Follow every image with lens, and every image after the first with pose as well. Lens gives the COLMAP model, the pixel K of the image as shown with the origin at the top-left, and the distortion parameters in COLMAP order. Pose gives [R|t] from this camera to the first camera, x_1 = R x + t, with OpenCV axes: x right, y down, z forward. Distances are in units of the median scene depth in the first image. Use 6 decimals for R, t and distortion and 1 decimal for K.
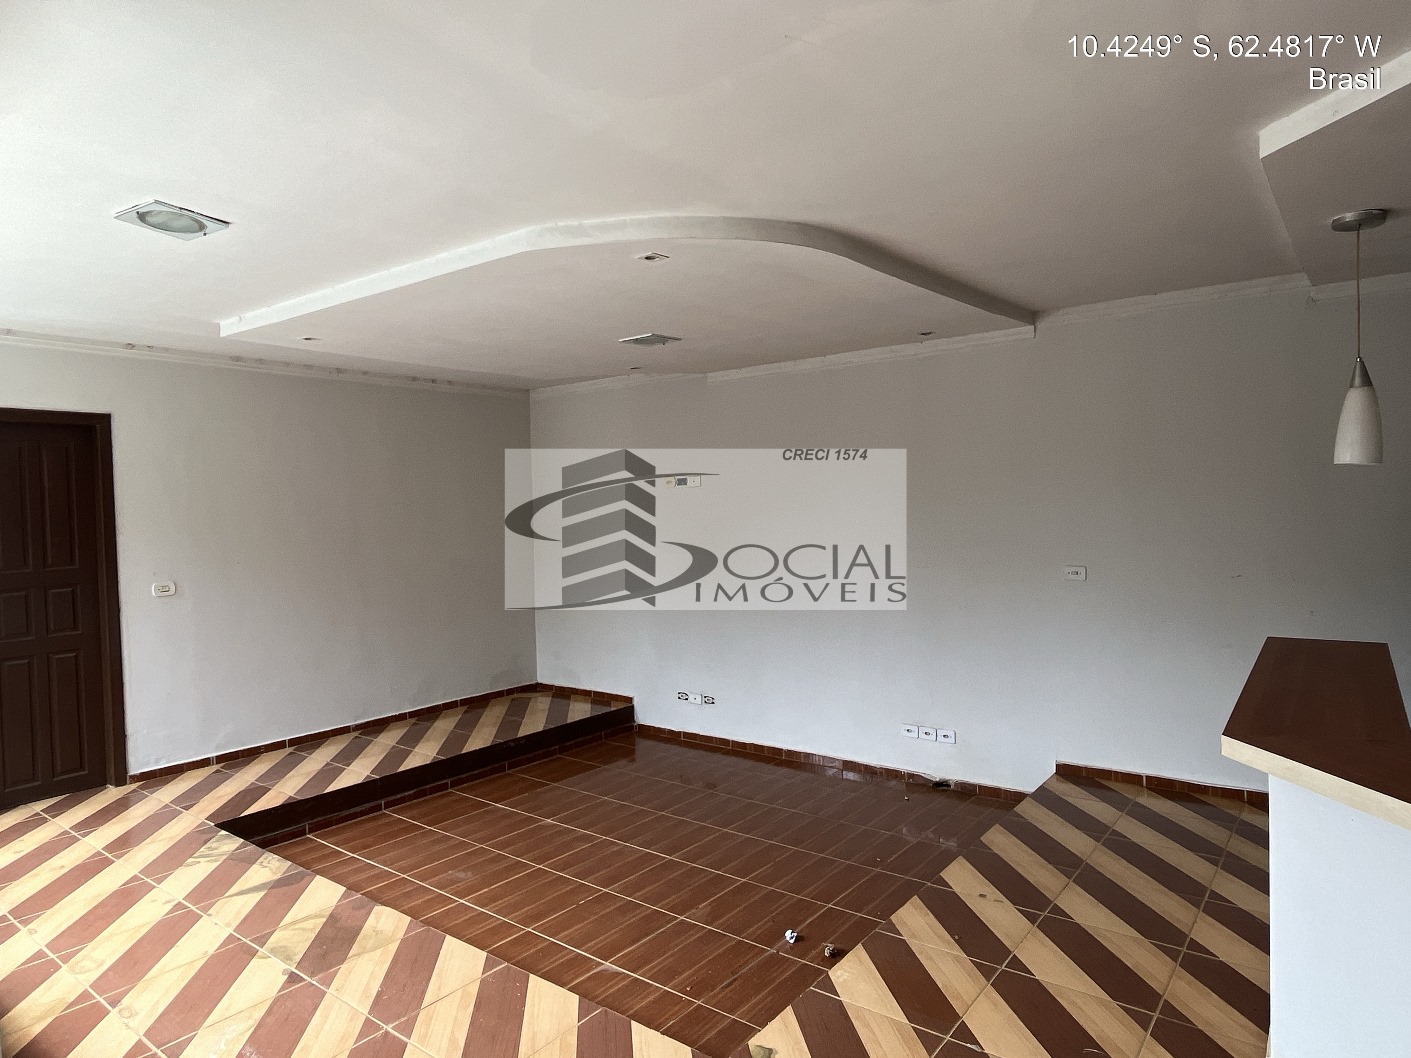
lens RADIAL K [[868.7, 0, 707.0], [0, 868.7, 527.2], [0, 0, 1]] dist [0.000692, -0.001235]
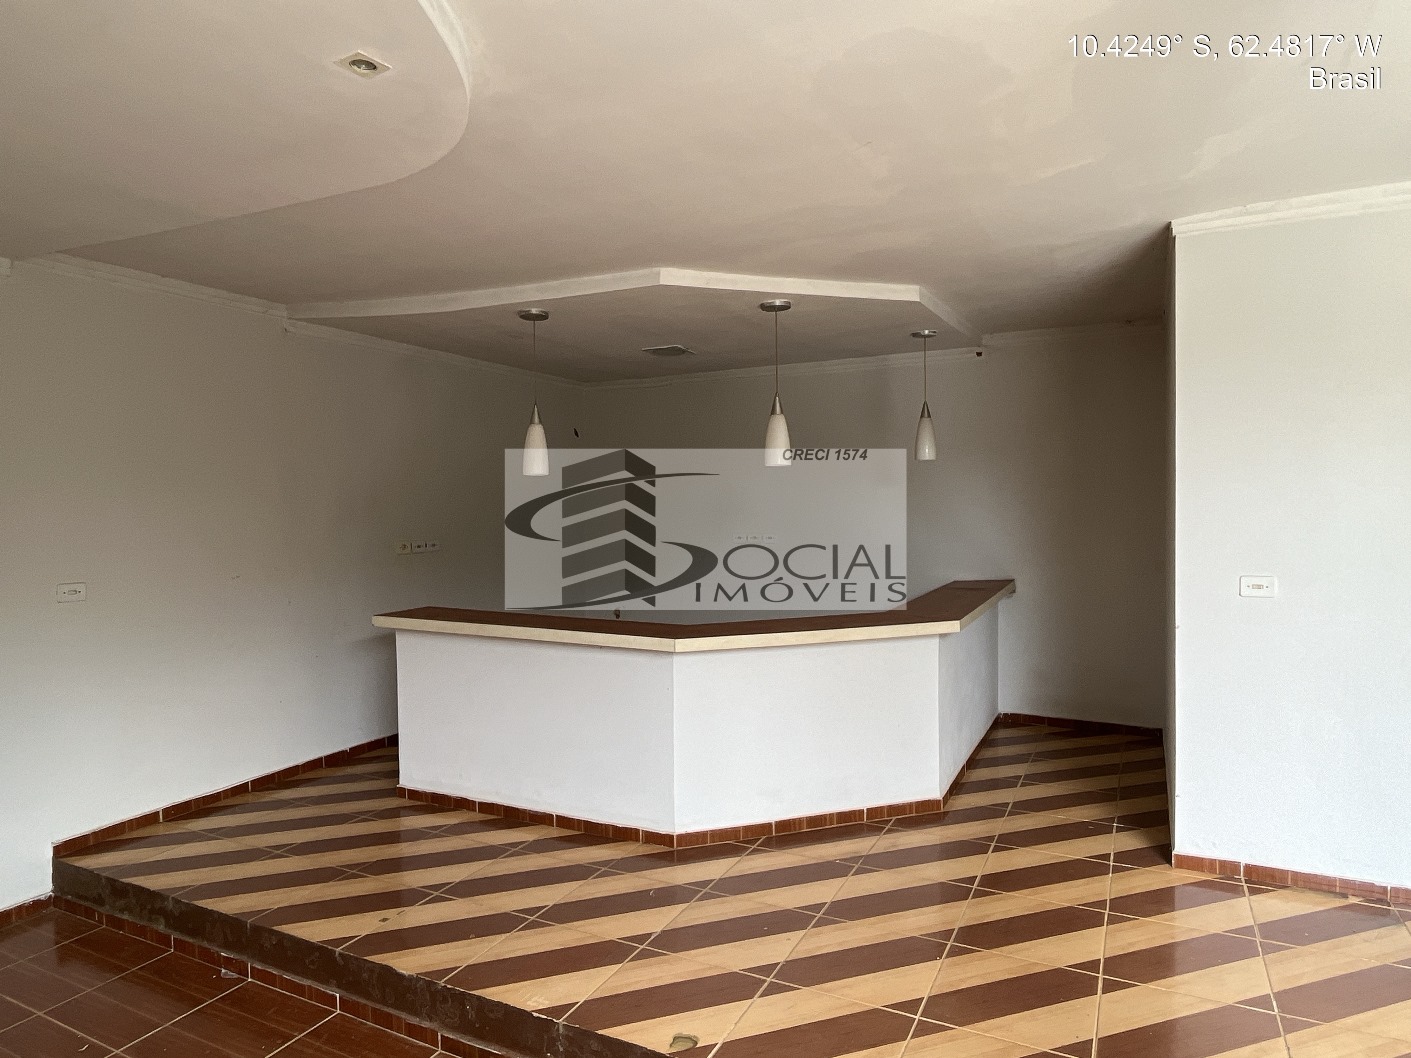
lens RADIAL K [[868.7, 0, 705.2], [0, 868.7, 525.5], [0, 0, 1]] dist [0.000692, -0.001235]
pose [[-0.201380, 0.001738, 0.979512, -0.562627], [0.041755, 0.999105, 0.006811, 0.013062], [-0.978623, 0.042271, -0.201272, 0.720322]]
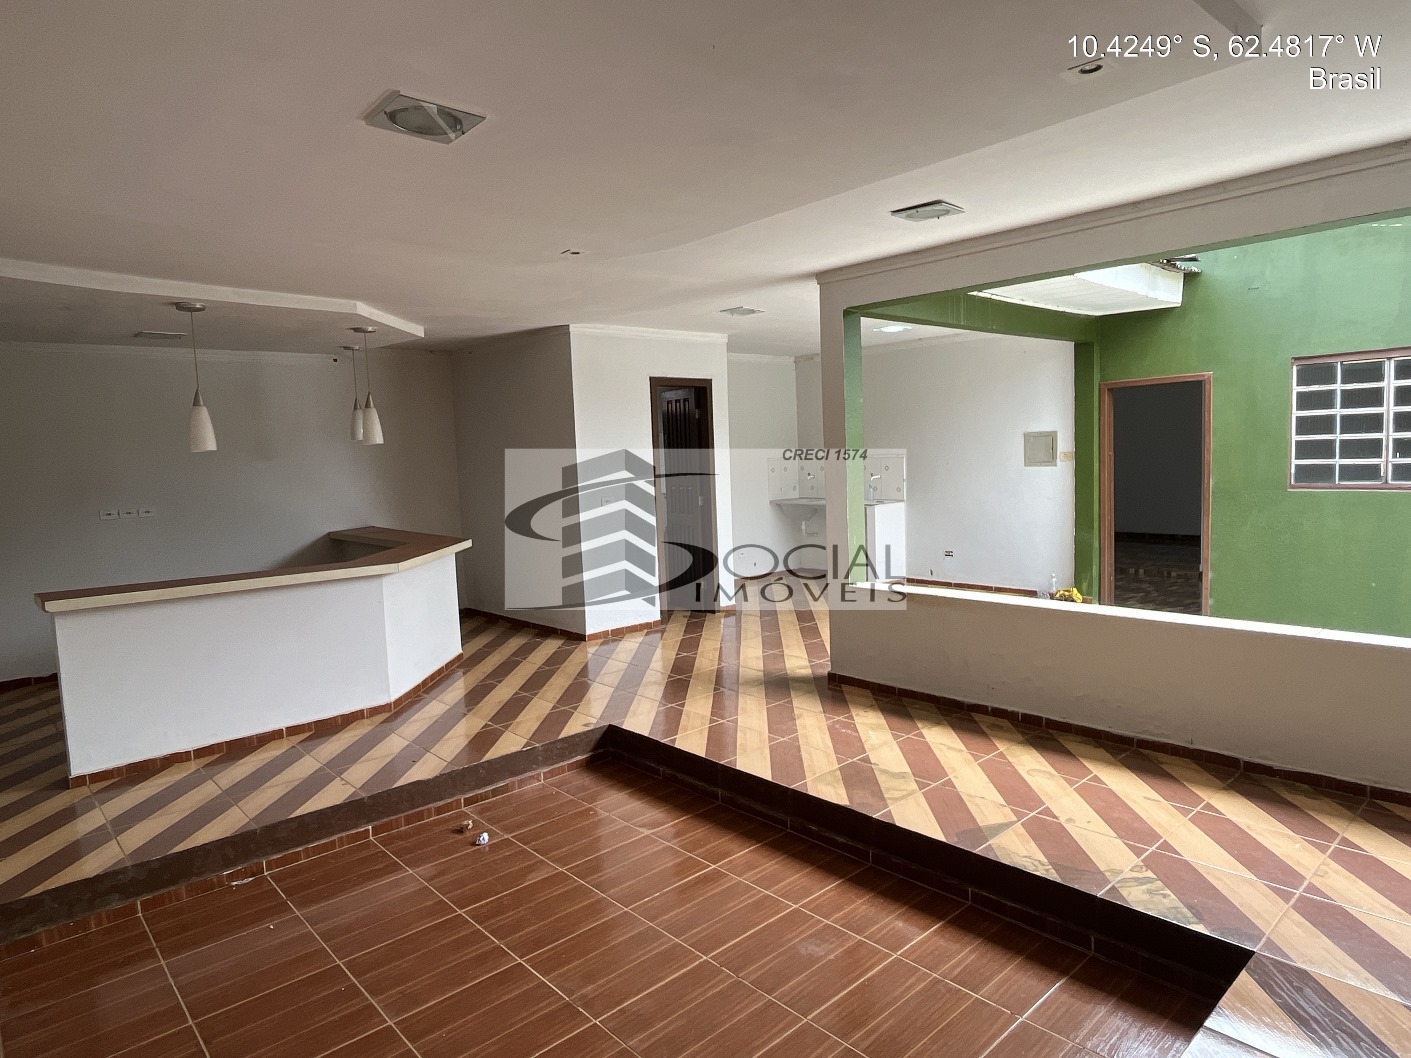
lens RADIAL K [[868.7, 0, 706.6], [0, 868.7, 529.3], [0, 0, 1]] dist [0.000692, -0.001235]
pose [[-0.984059, 0.049206, 0.170901, -0.358683], [0.069393, 0.991028, 0.114229, -0.034777], [-0.163746, 0.124268, -0.978644, 1.798434]]
